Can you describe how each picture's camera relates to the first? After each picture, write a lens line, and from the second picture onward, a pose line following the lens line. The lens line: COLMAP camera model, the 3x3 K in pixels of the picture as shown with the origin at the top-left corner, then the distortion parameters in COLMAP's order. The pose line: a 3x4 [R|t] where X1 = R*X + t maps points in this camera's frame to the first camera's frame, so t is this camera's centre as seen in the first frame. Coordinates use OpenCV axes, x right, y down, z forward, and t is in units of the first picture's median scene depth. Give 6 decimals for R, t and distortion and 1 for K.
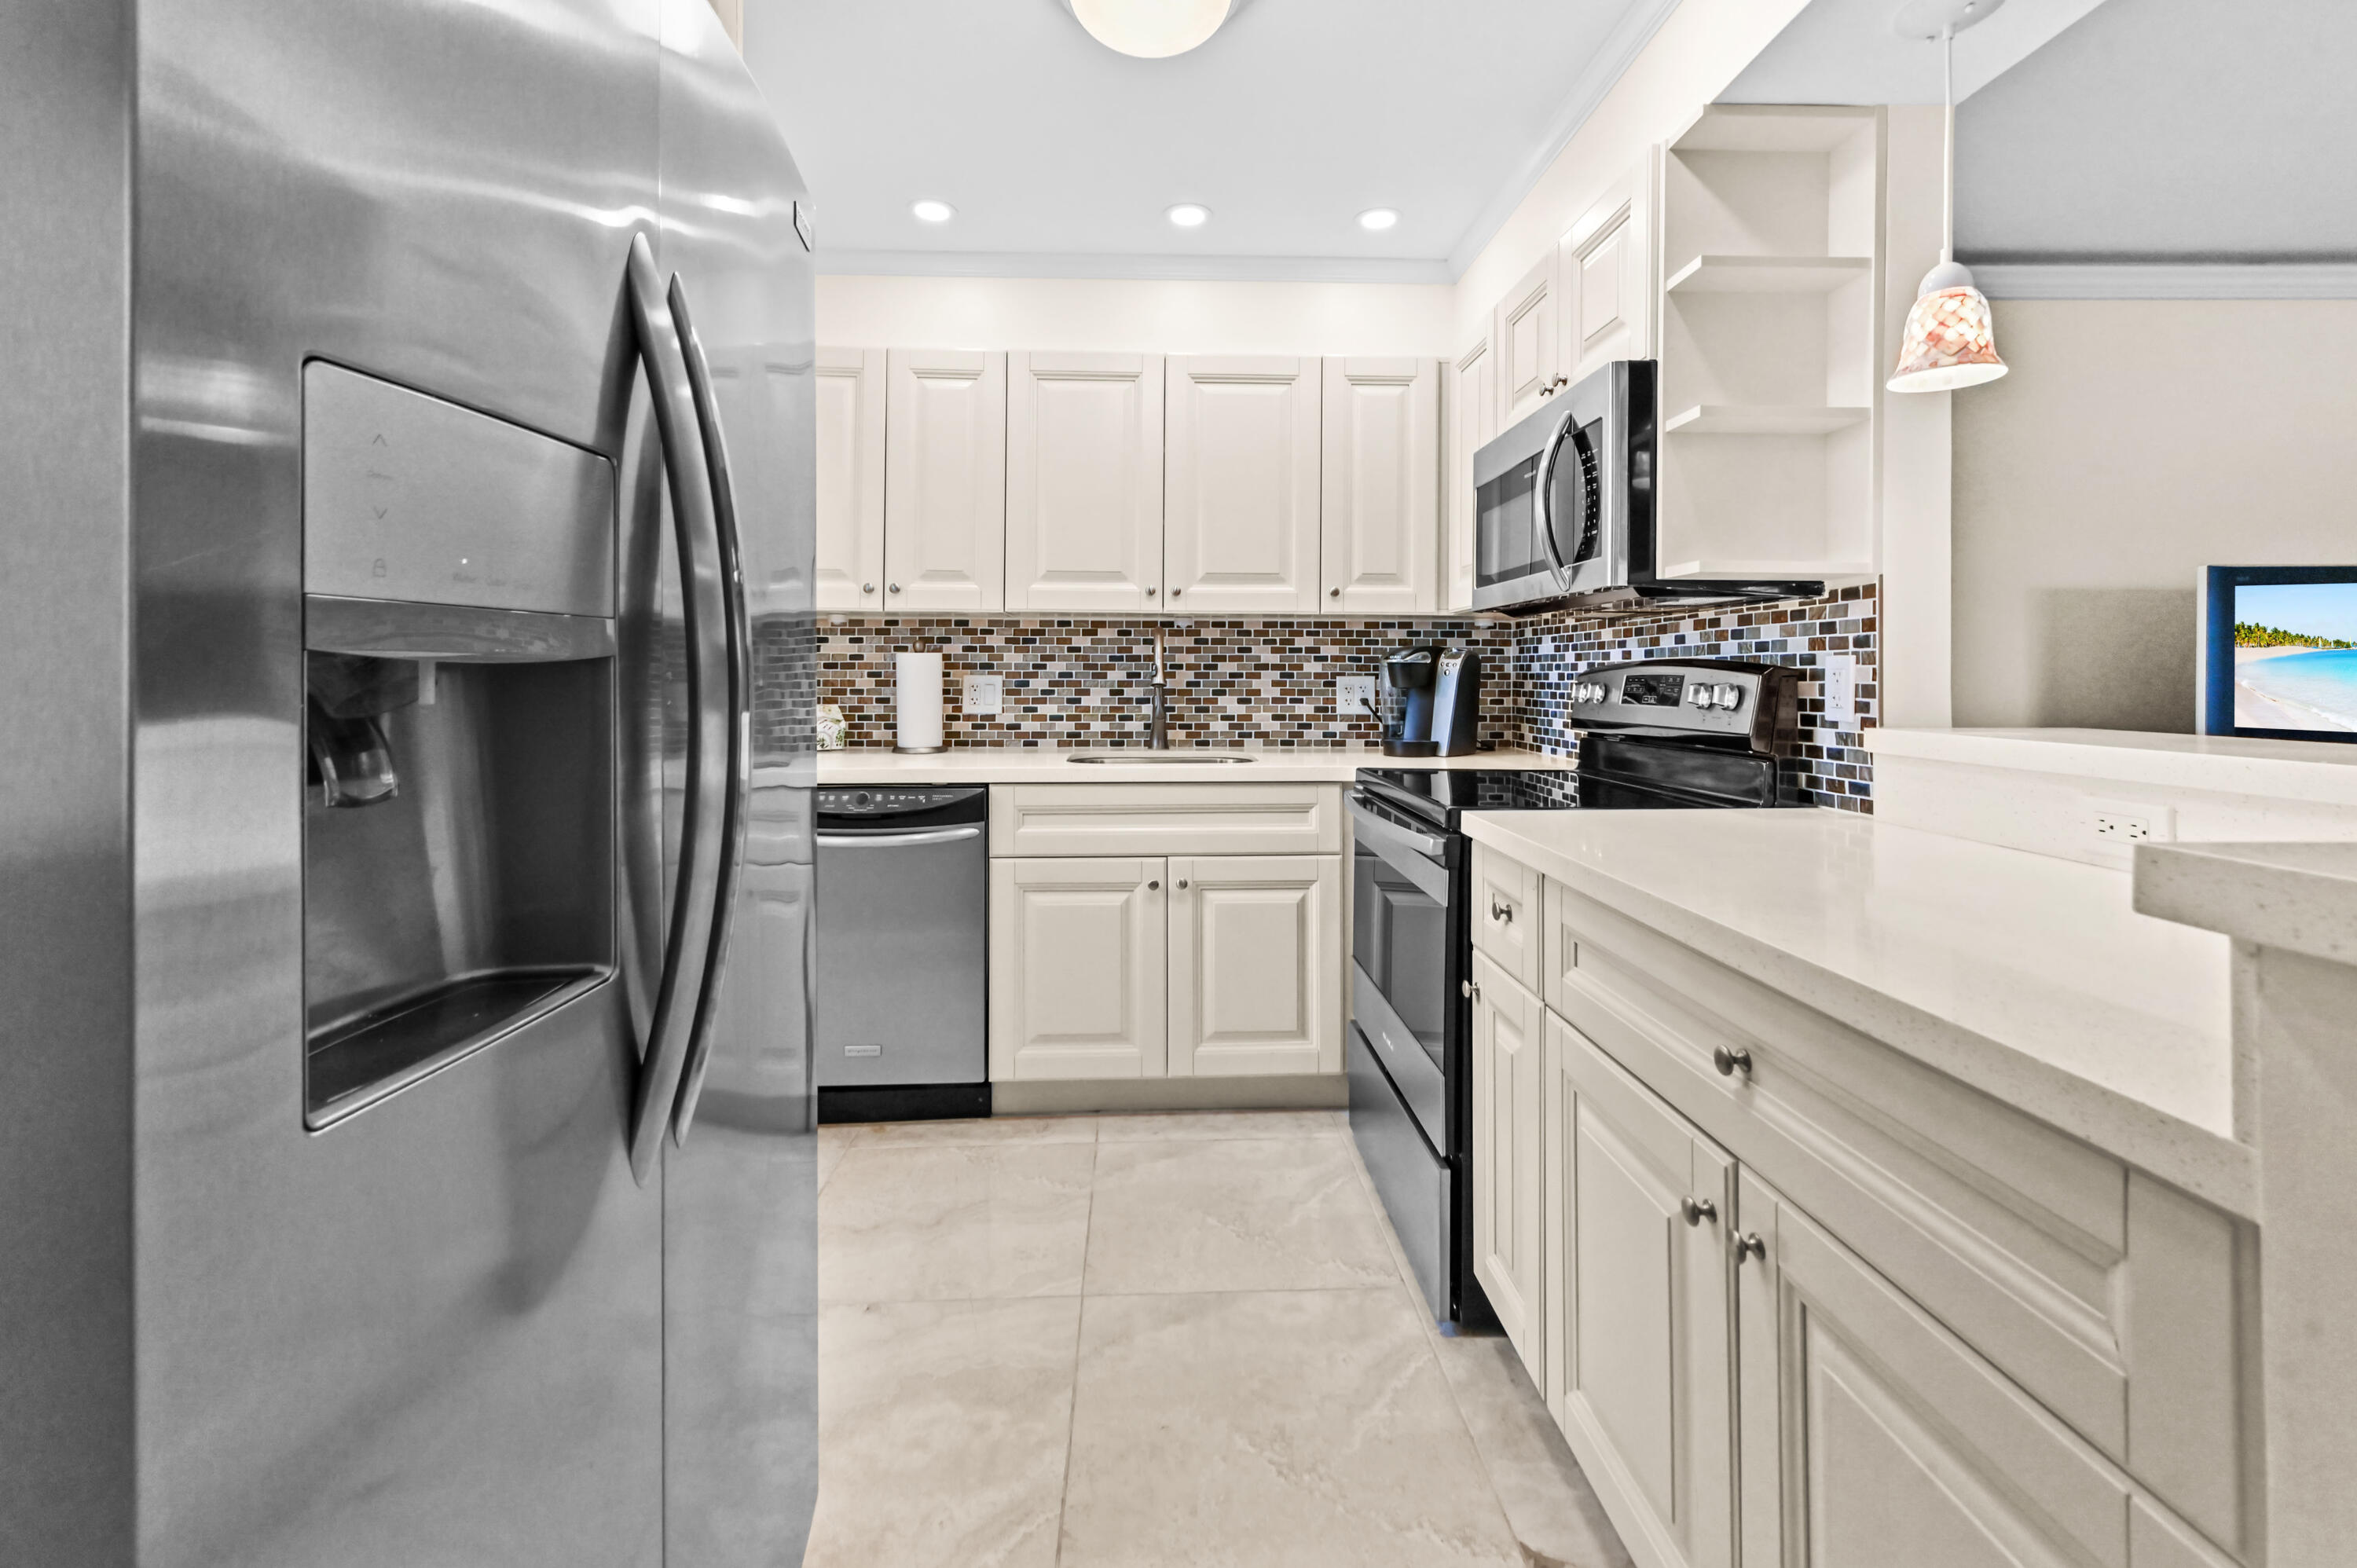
lens RADIAL K [[997.3, 0, 1169.6], [0, 997.3, 702.2], [0, 0, 1]] dist [0.000838, 0.000139]
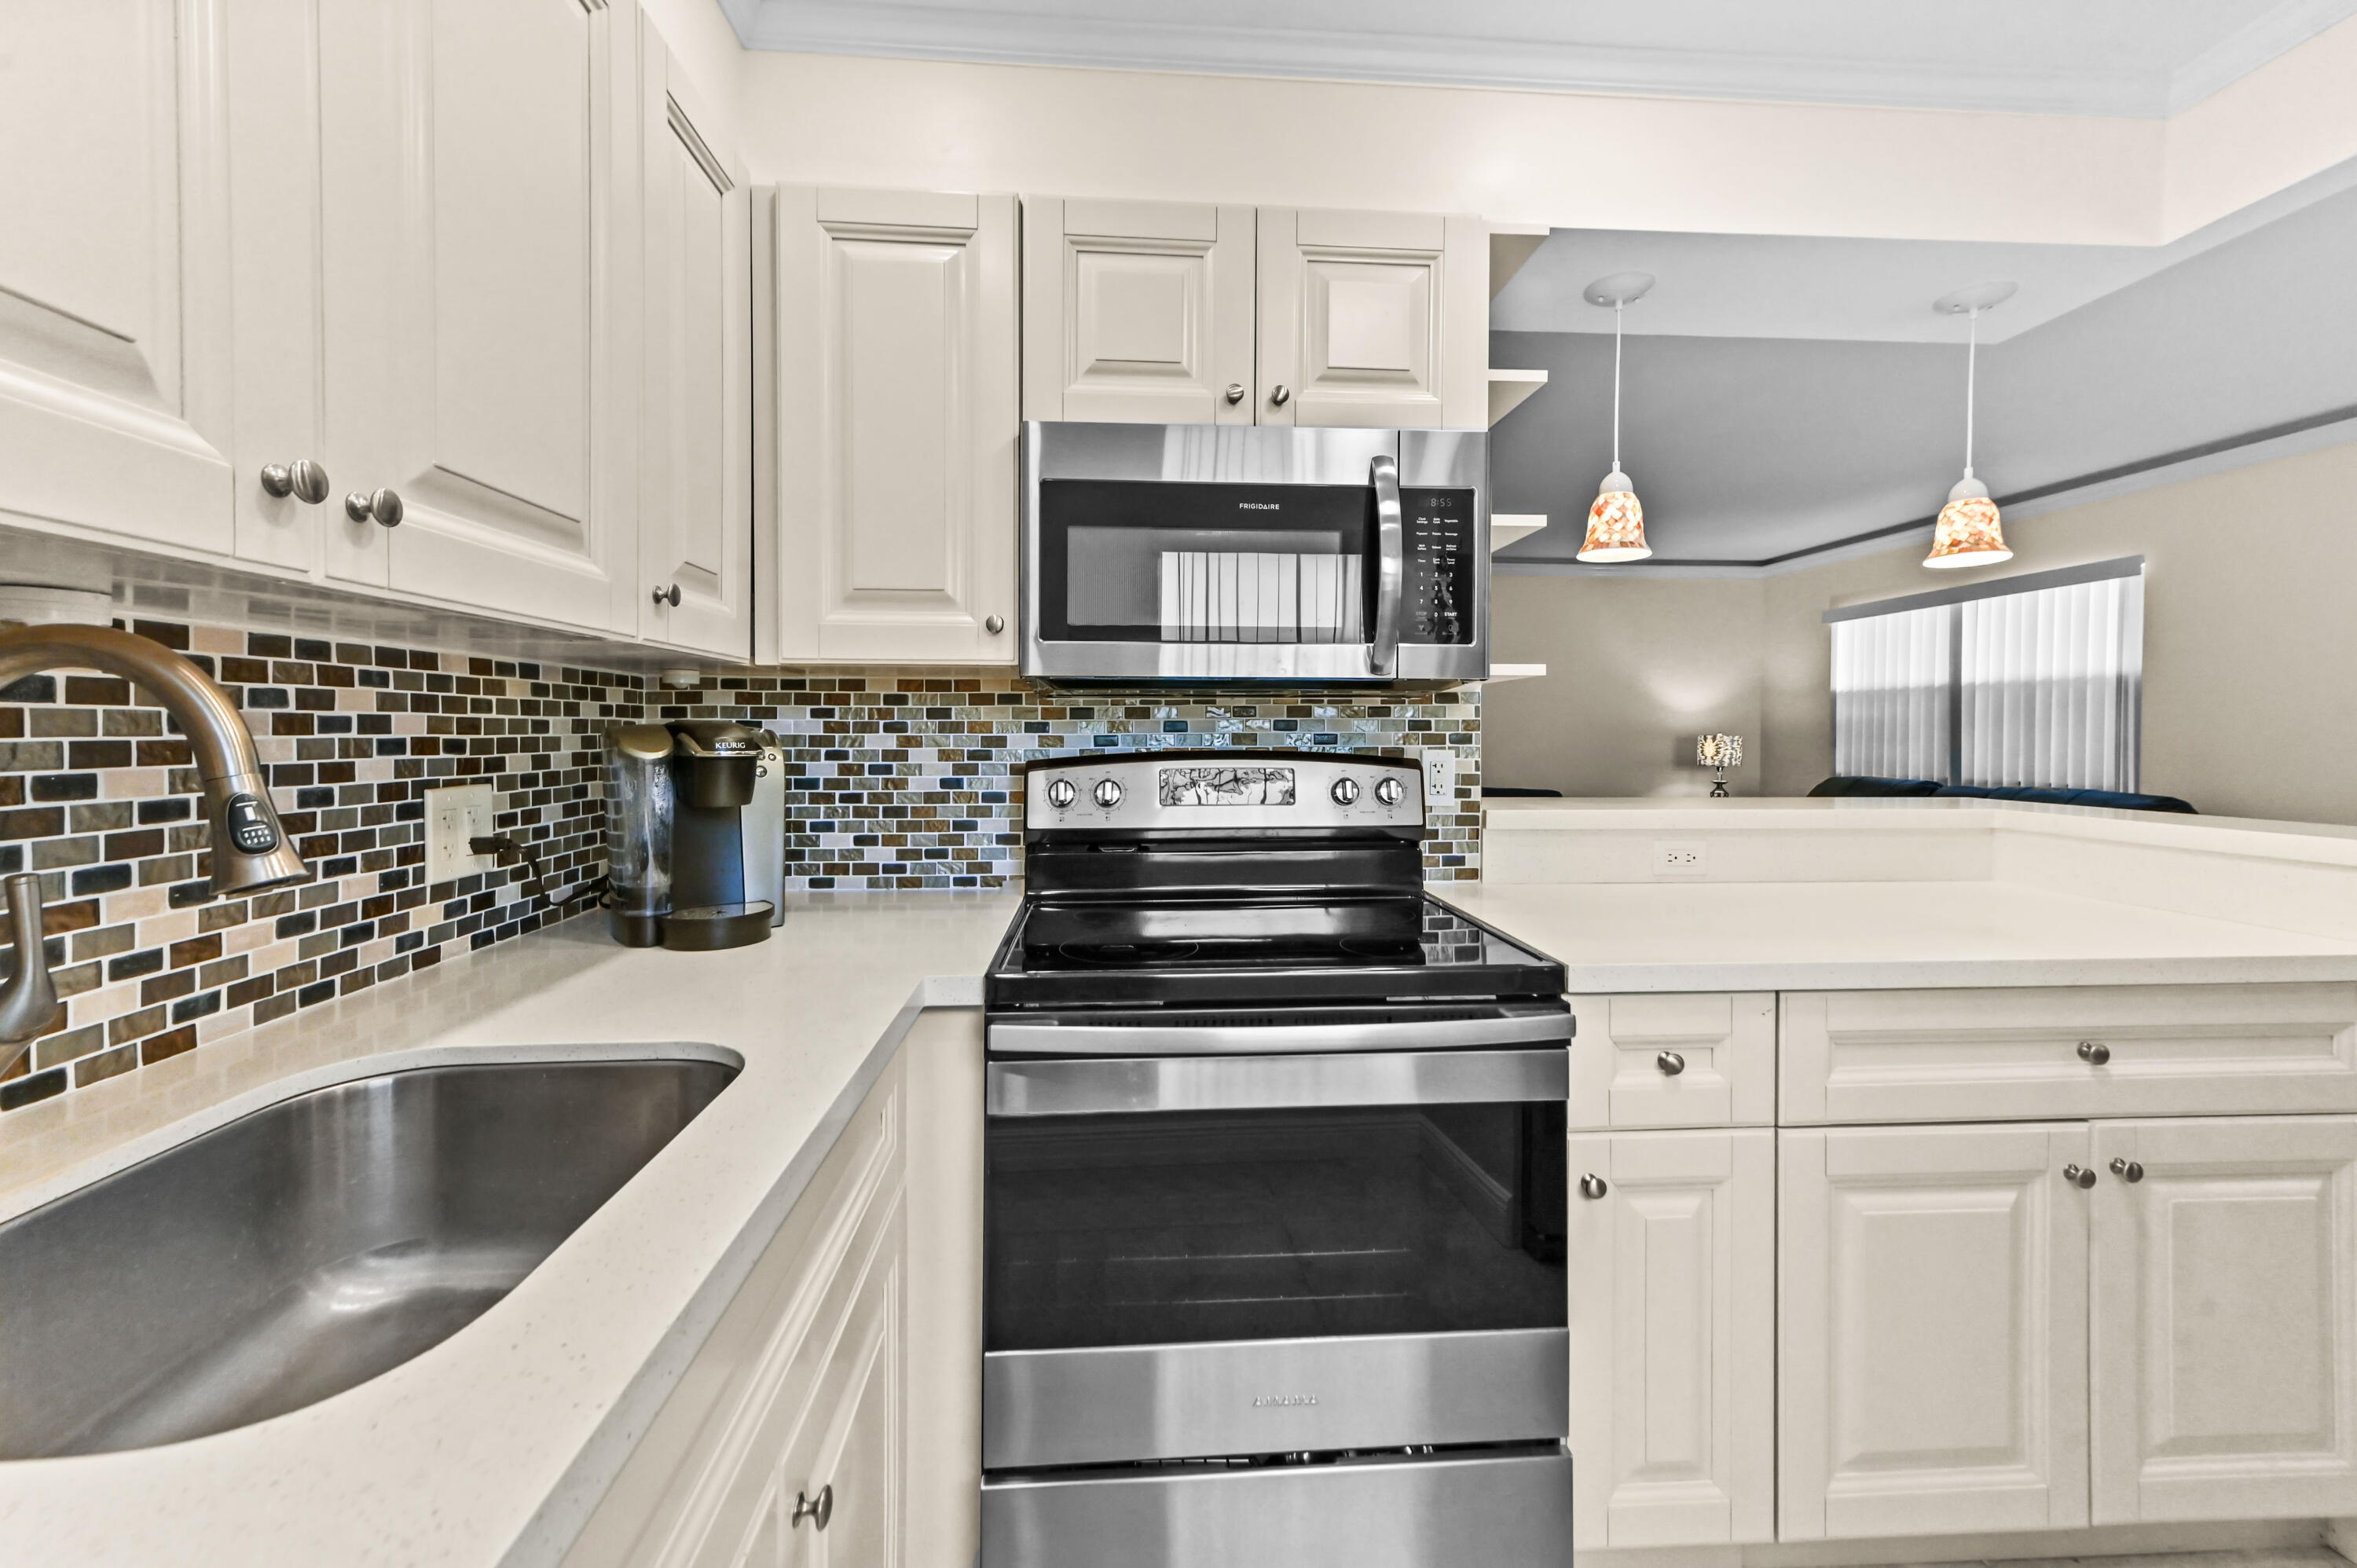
lens RADIAL K [[927.3, 0, 1214.3], [0, 927.3, 777.5], [0, 0, 1]] dist [0.002271, 0.000049]
pose [[-0.056597, -0.053503, 0.996962, -0.220709], [0.025389, 0.998163, 0.055009, -0.044256], [-0.998074, 0.028425, -0.055135, 0.721722]]
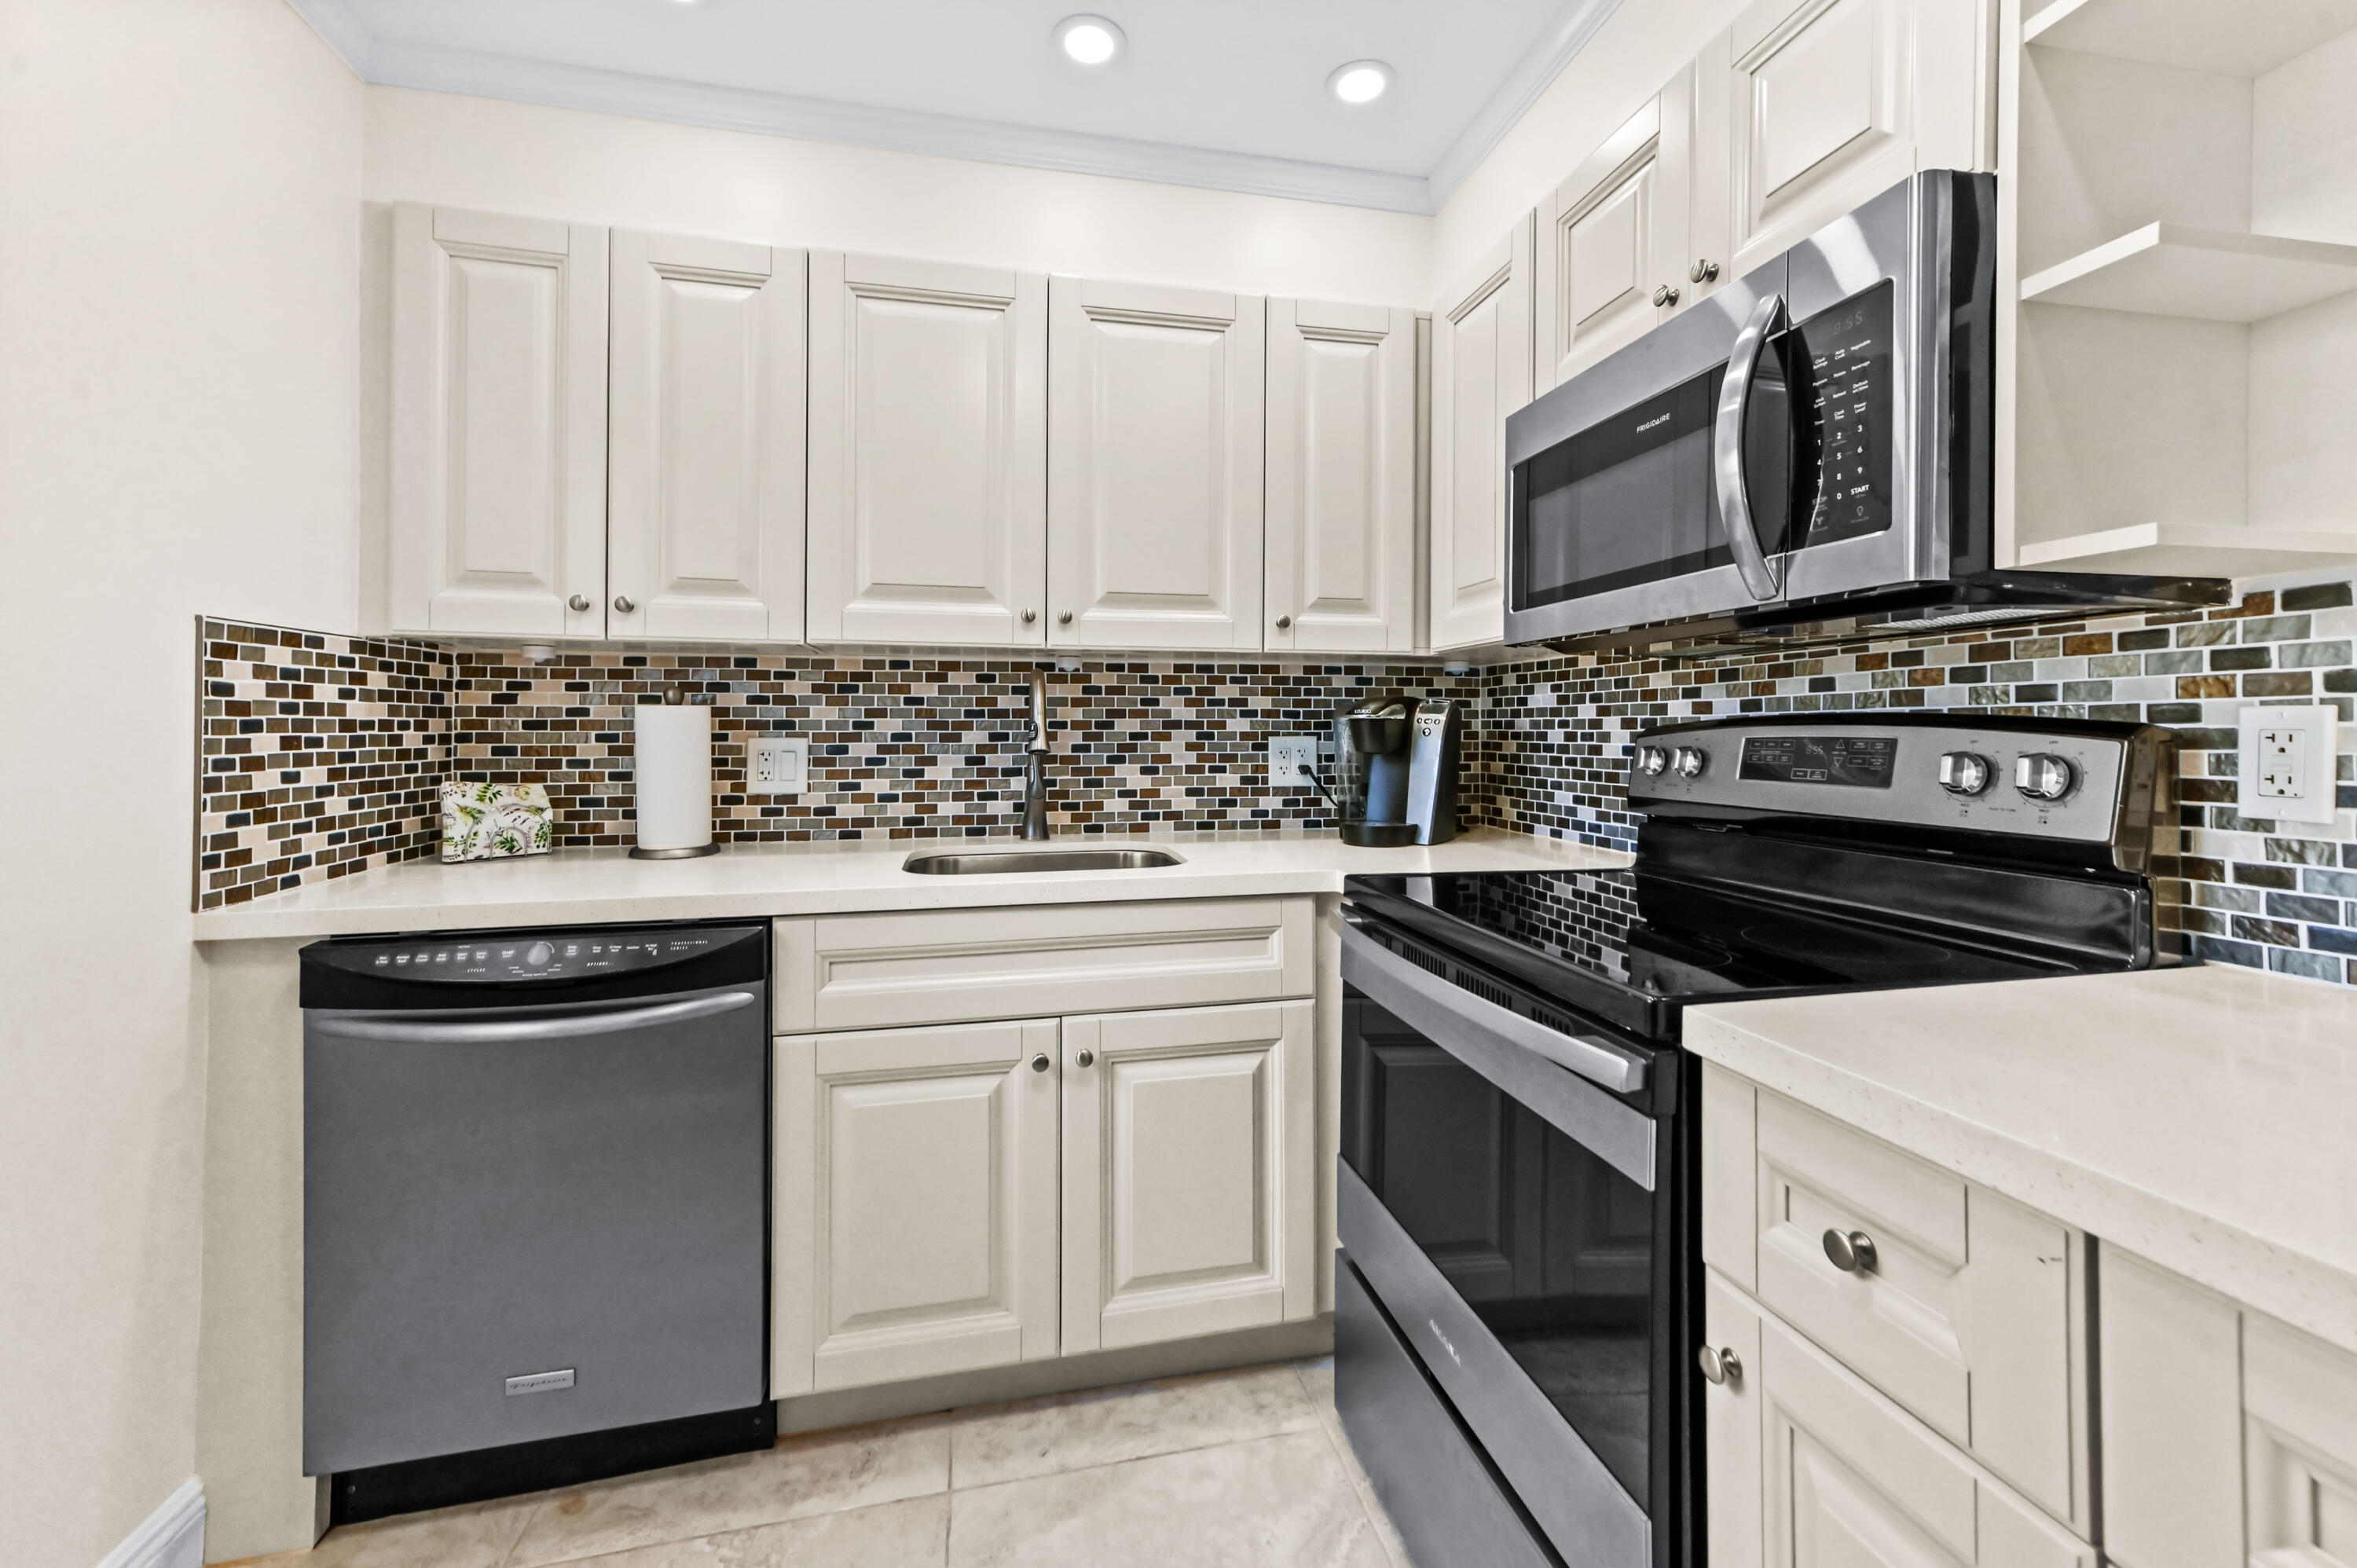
lens RADIAL K [[936.1, 0, 1165.4], [0, 936.1, 725.5], [0, 0, 1]] dist [0.007612, 0.000163]
pose [[0.986156, -0.003208, 0.165787, -0.029783], [0.008484, 0.999480, -0.031122, -0.013198], [-0.165601, 0.032098, 0.985670, 0.312727]]
